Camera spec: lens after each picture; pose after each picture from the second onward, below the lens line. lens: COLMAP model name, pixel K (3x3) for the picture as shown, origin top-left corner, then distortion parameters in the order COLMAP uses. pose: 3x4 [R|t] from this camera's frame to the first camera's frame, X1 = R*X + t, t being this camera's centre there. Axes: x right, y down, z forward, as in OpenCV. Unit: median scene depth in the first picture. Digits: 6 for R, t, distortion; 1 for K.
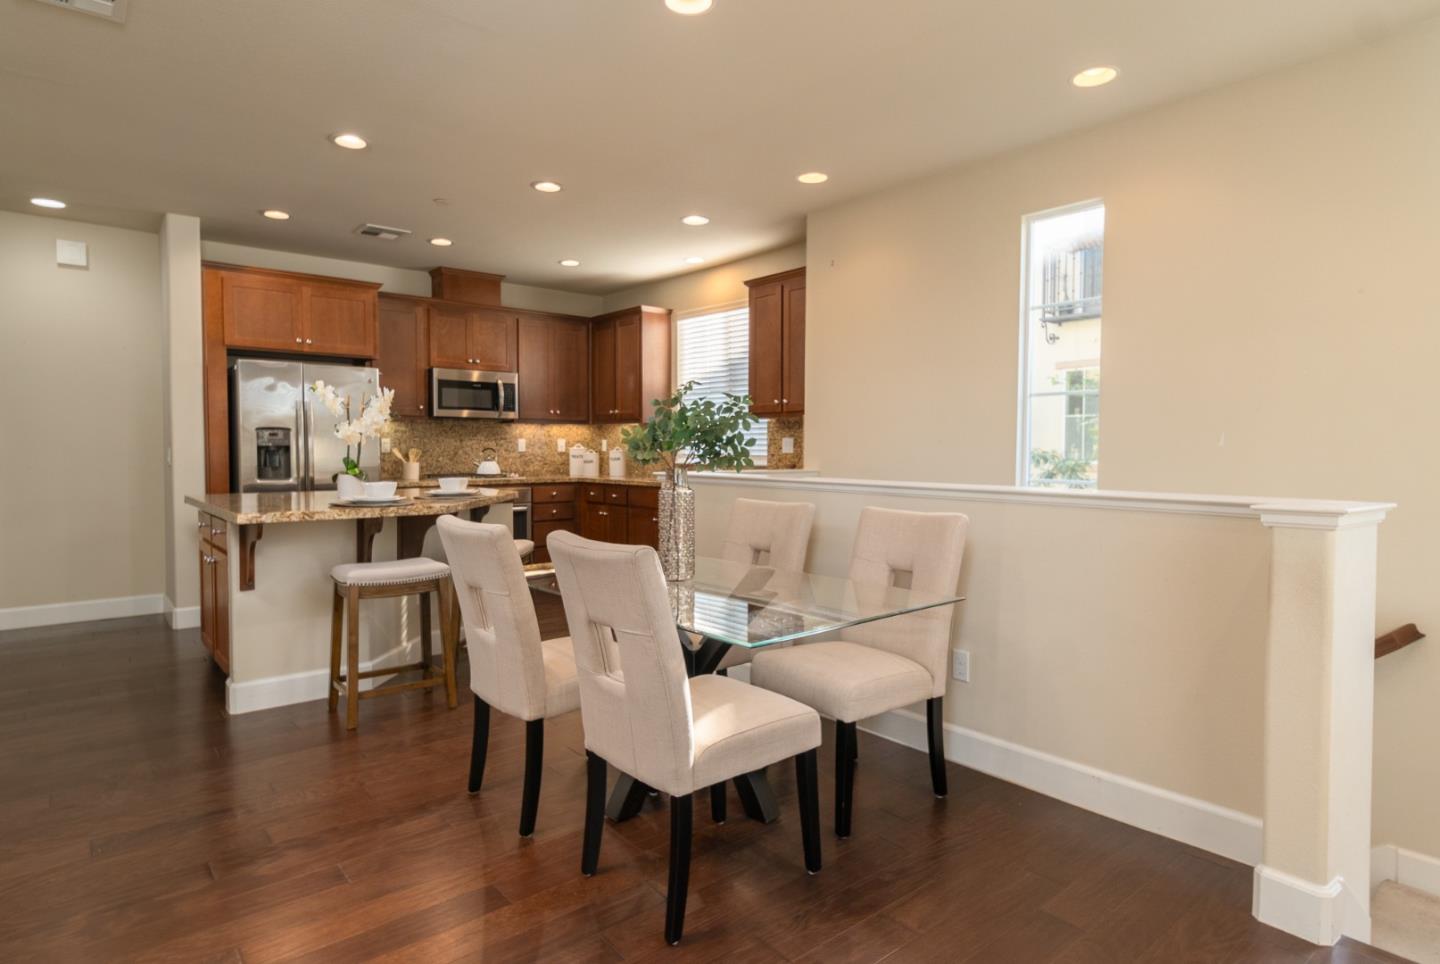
lens RADIAL K [[799.6, 0, 720.0], [0, 799.6, 482.0], [0, 0, 1]] dist [0.001481, 0.000608]
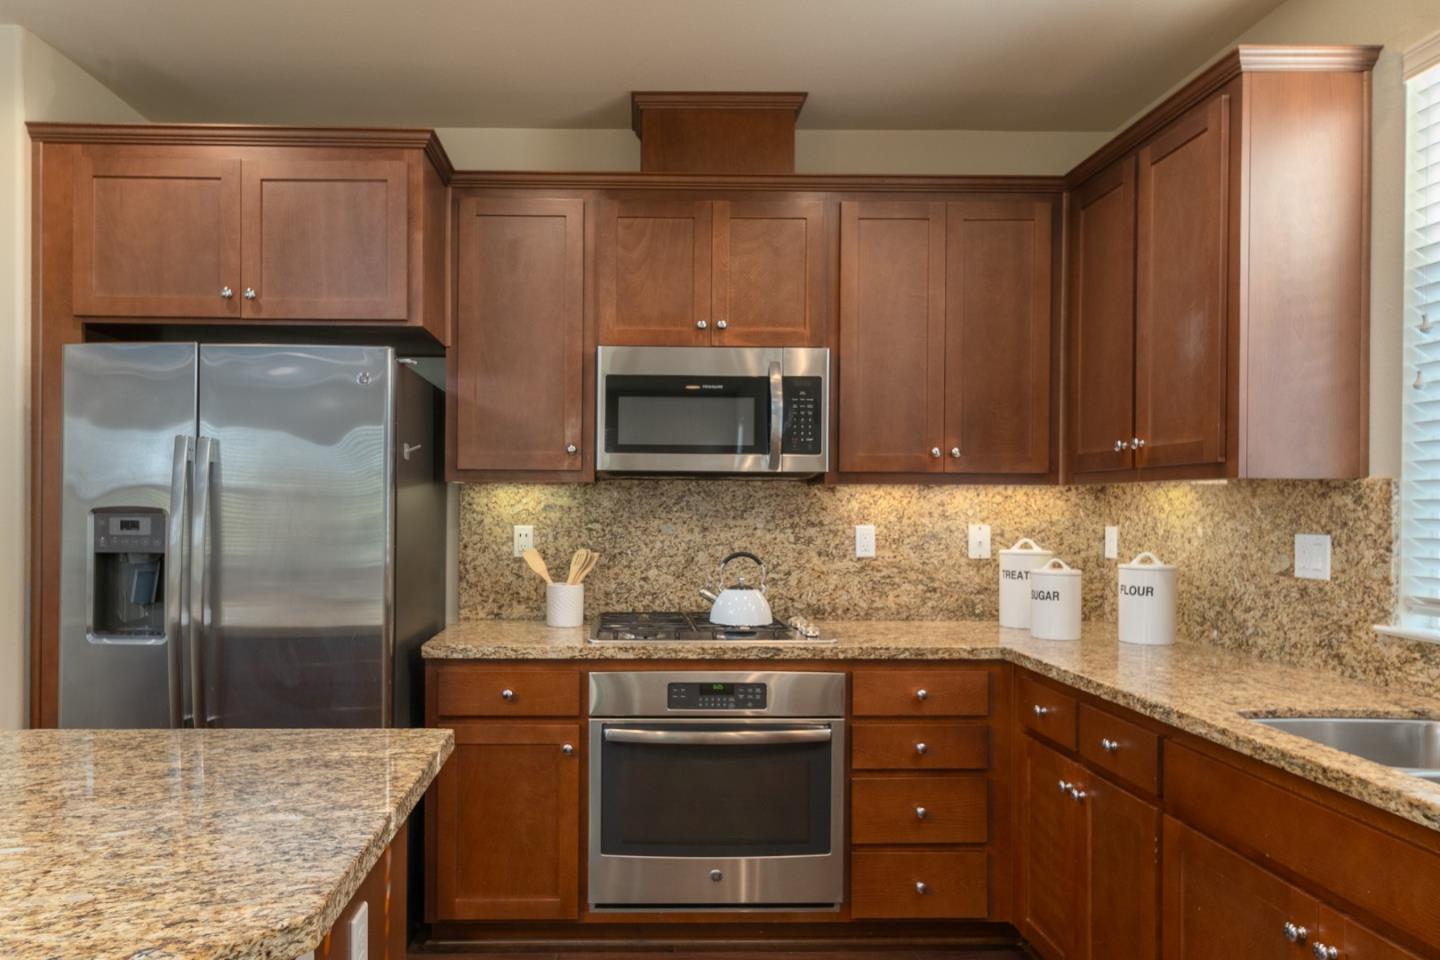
lens RADIAL K [[937.4, 0, 621.6], [0, 937.4, 510.9], [0, 0, 1]] dist [0.005443, 0.007594]
pose [[0.772318, 0.005050, -0.635216, -0.055806], [-0.030285, 0.999124, -0.028878, -0.047743], [0.634514, 0.041541, 0.771795, 0.628403]]
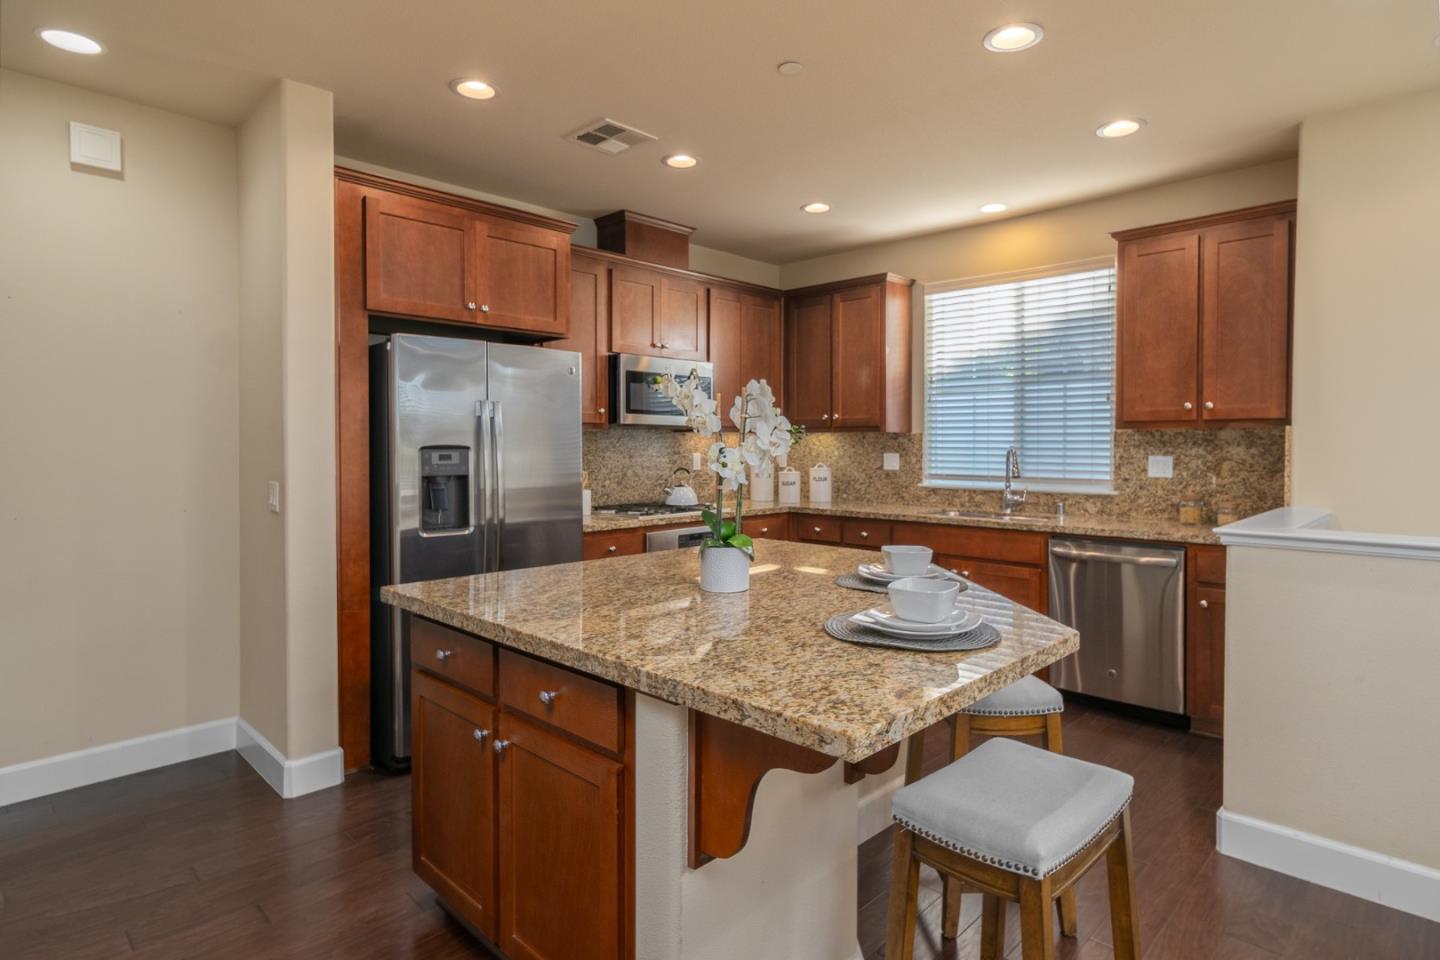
lens RADIAL K [[778.4, 0, 720.0], [0, 778.4, 462.3], [0, 0, 1]] dist [0.003371, 0.000671]
pose [[0.995428, -0.004509, 0.095404, -0.322152], [0.006427, 0.999783, -0.019805, -0.033623], [-0.095294, 0.020328, 0.995242, 0.309072]]
